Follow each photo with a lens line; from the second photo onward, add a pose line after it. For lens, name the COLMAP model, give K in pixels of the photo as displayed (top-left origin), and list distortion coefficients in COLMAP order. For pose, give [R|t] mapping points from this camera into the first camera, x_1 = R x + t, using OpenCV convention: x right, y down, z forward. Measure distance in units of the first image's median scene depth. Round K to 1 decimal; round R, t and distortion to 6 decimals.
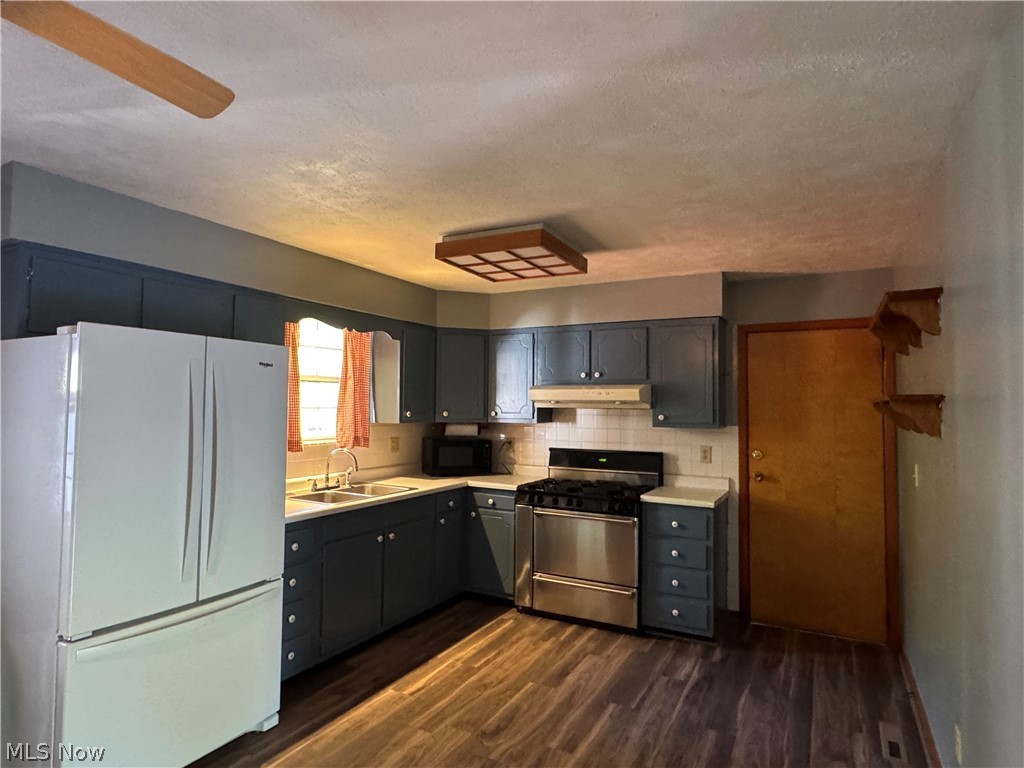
lens RADIAL K [[589.1, 0, 511.0], [0, 589.1, 378.1], [0, 0, 1]] dist [-0.004918, 0.001459]
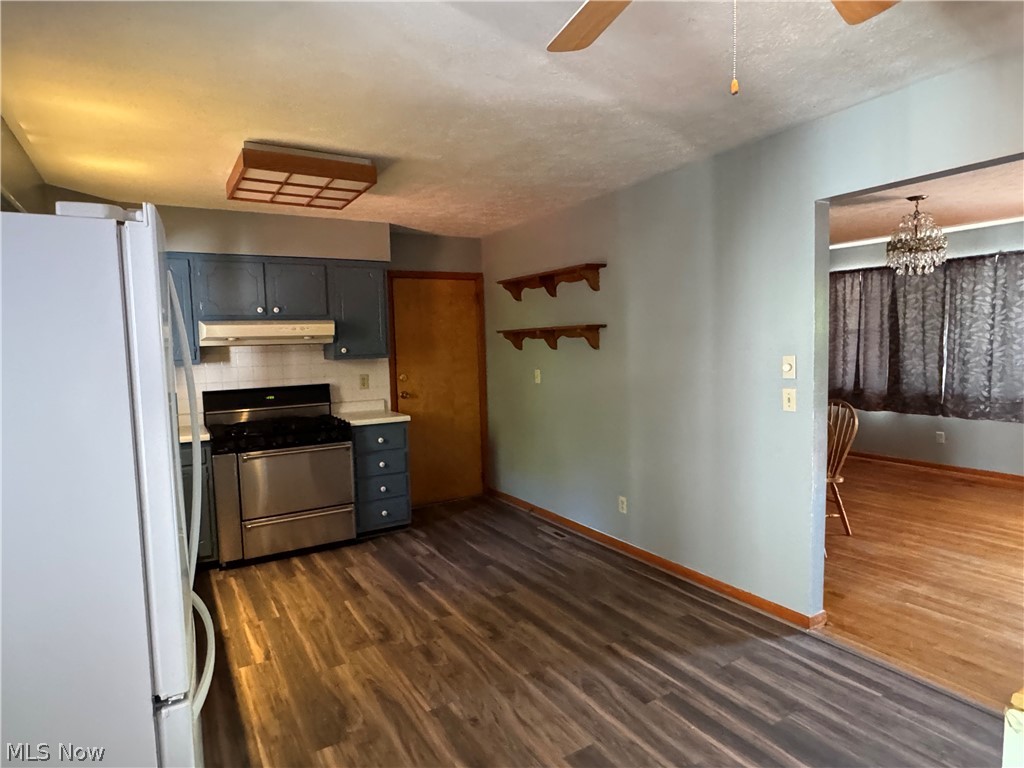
lens RADIAL K [[588.7, 0, 512.0], [0, 588.7, 384.0], [0, 0, 1]] dist [-0.003492, 0.000412]
pose [[0.507467, -0.087227, 0.857245, -0.588002], [-0.007119, 0.994405, 0.105397, 0.012660], [-0.861642, -0.059588, 0.504007, 0.197087]]
